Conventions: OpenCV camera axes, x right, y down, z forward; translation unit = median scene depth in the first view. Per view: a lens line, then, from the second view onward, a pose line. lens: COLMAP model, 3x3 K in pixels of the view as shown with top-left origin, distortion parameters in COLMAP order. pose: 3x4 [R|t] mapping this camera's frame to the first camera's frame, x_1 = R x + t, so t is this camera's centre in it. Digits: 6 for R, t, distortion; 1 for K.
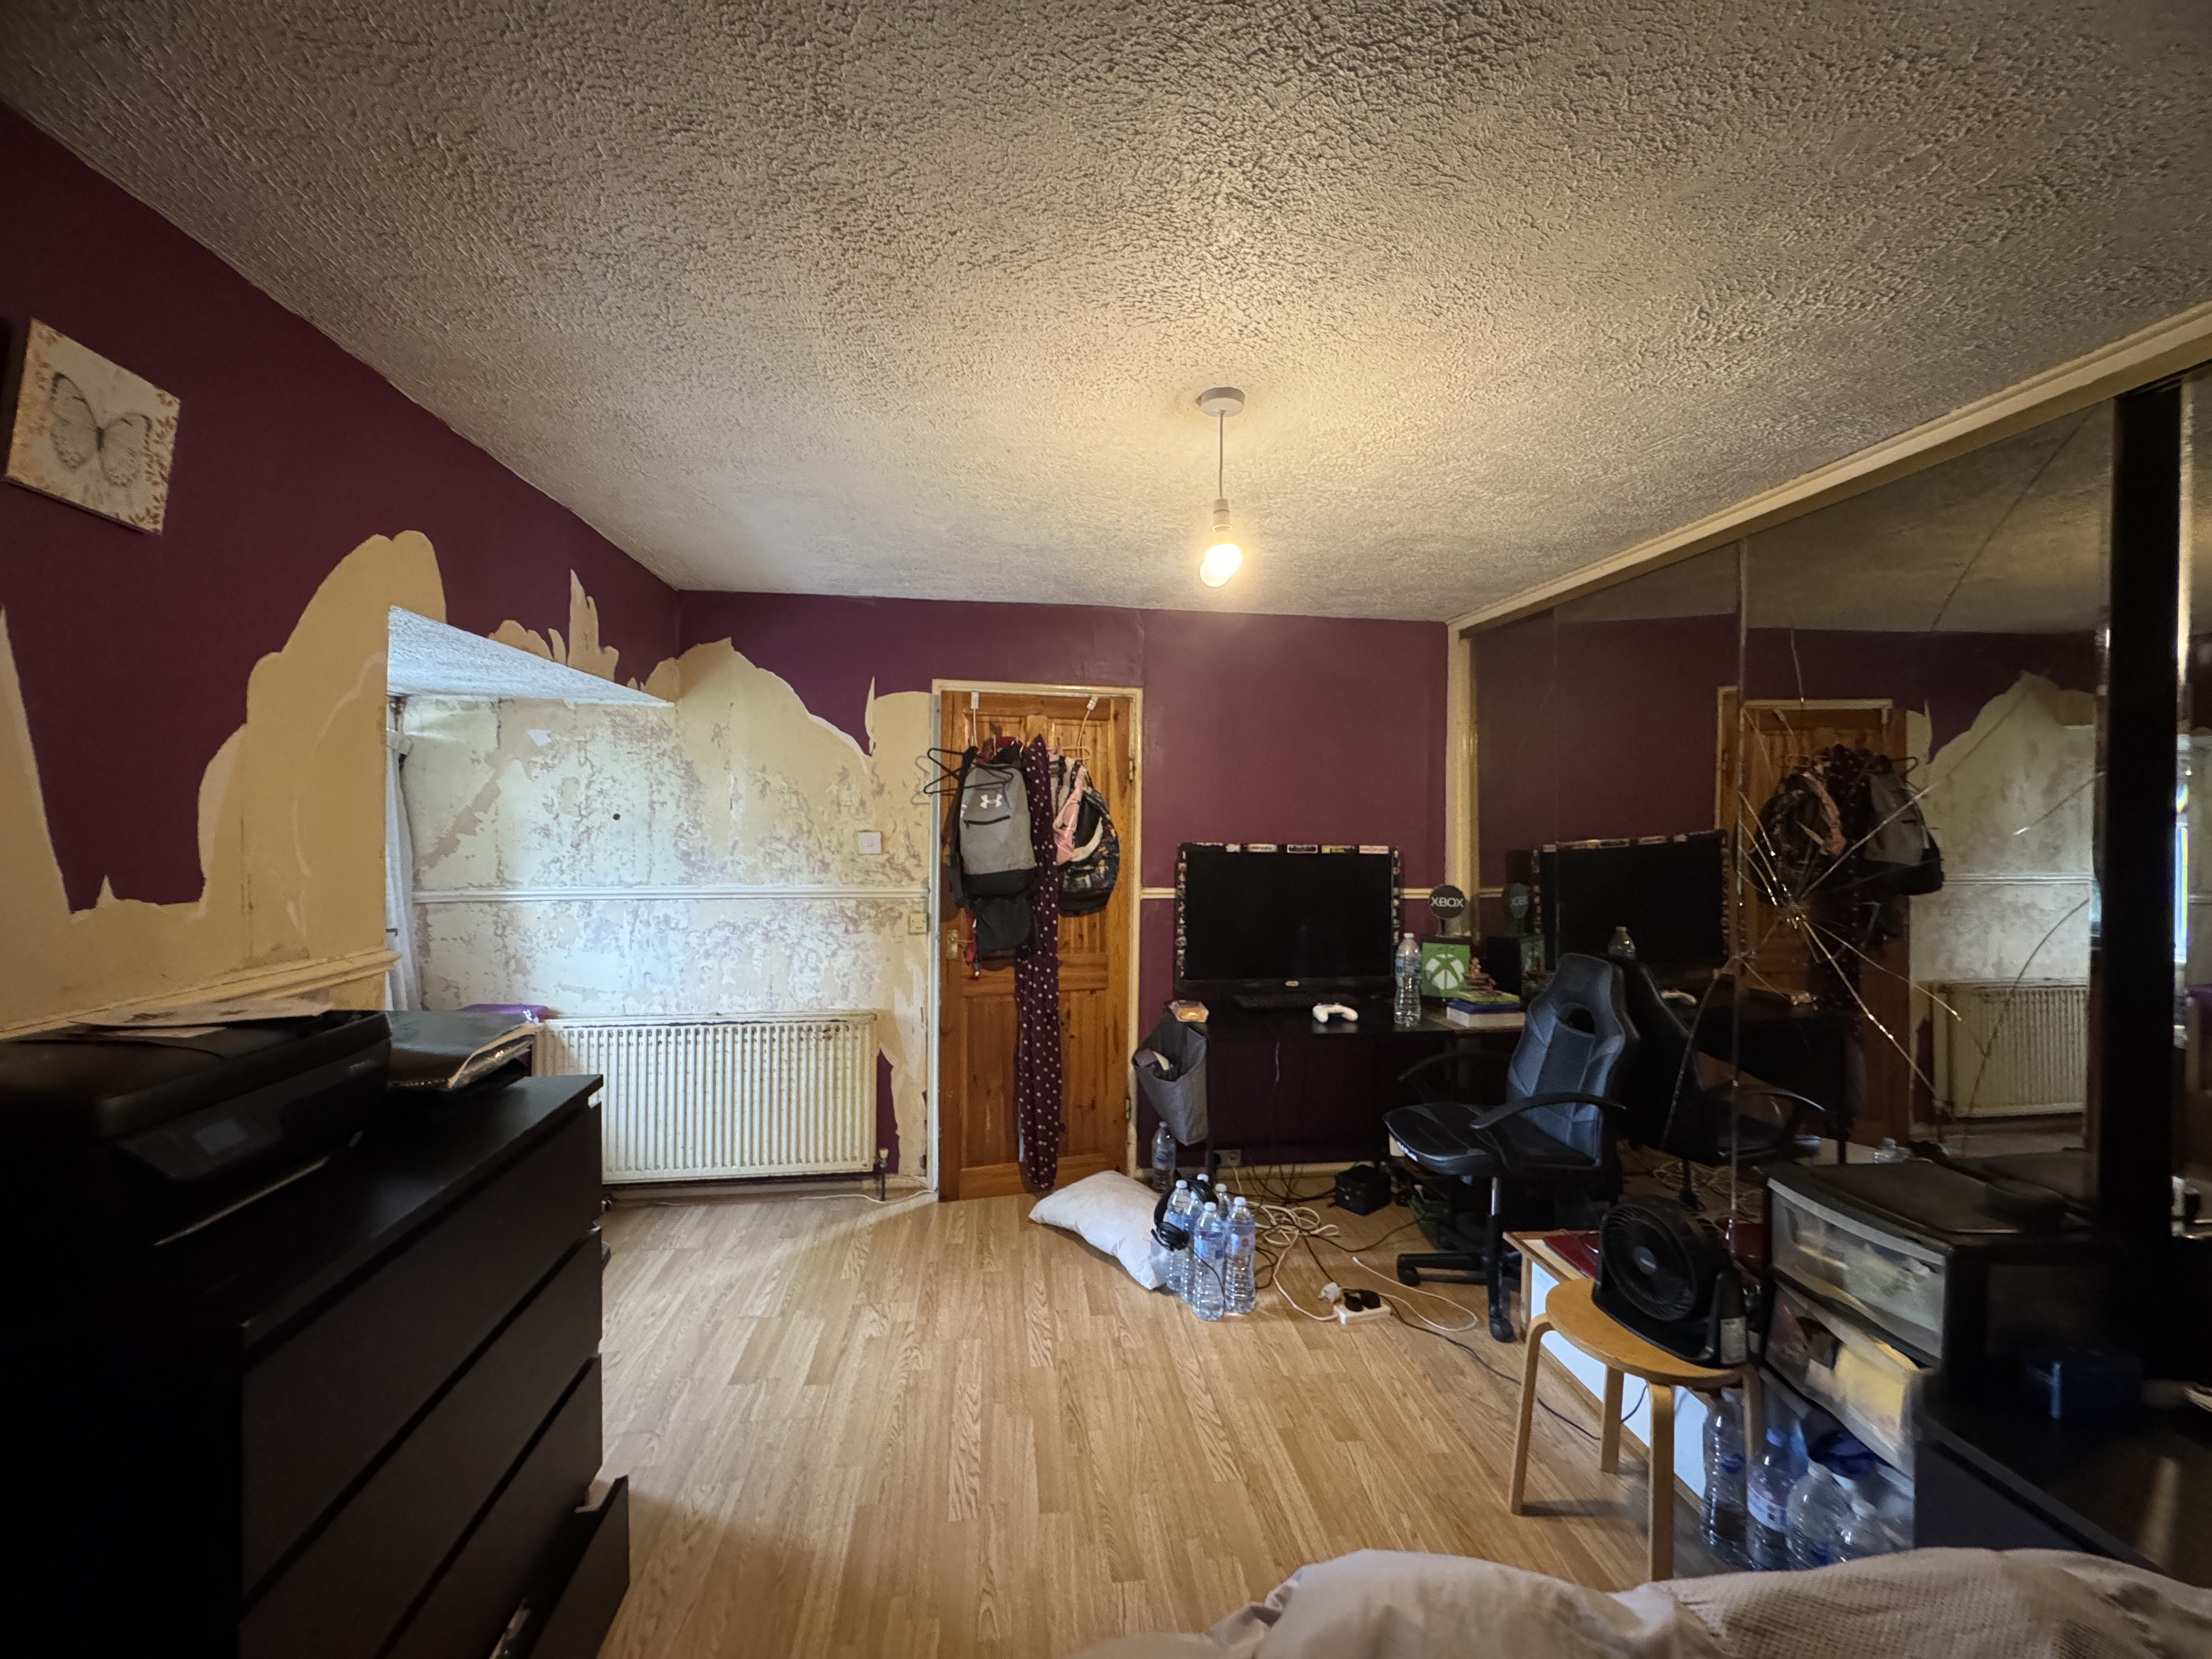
lens RADIAL K [[896.6, 0, 1106.2], [0, 896.6, 823.3], [0, 0, 1]] dist [0.000370, 0.000028]
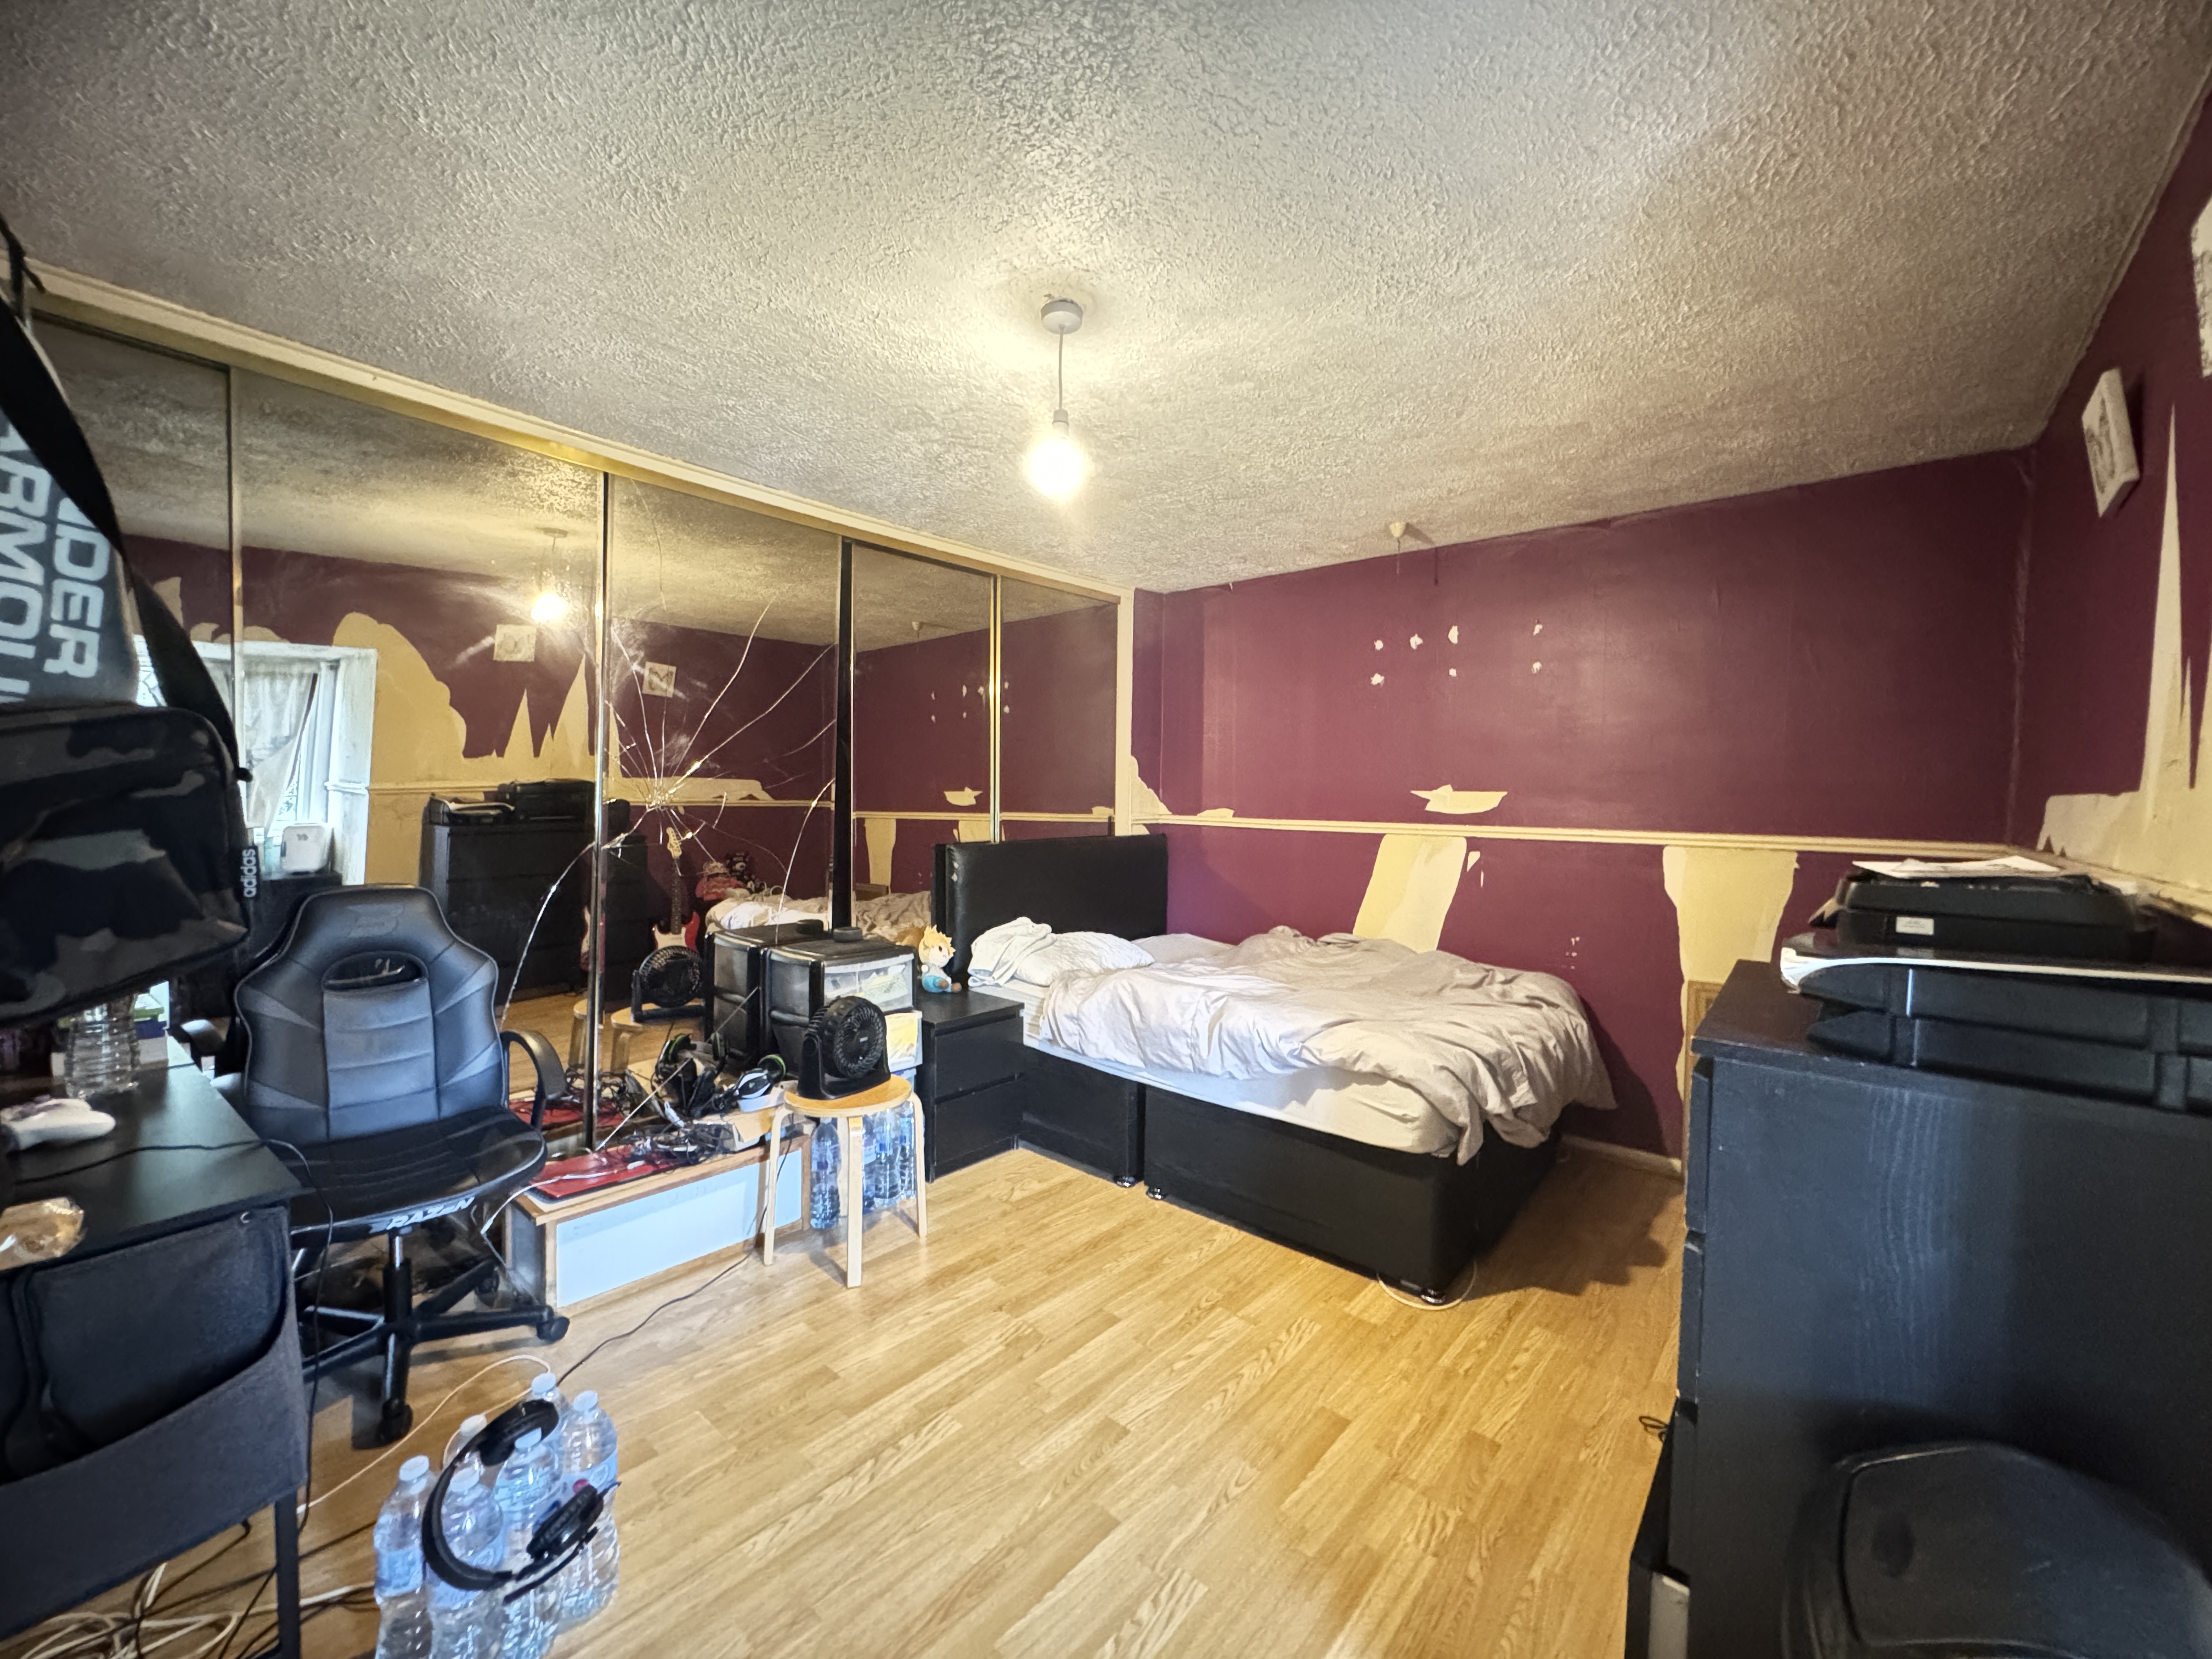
lens RADIAL K [[896.6, 0, 1106.3], [0, 896.6, 824.8], [0, 0, 1]] dist [0.000370, 0.000028]
pose [[-0.676342, -0.044729, 0.735228, -0.616239], [-0.018979, 0.998881, 0.043310, 0.068429], [-0.736343, 0.015338, -0.676434, 1.472023]]
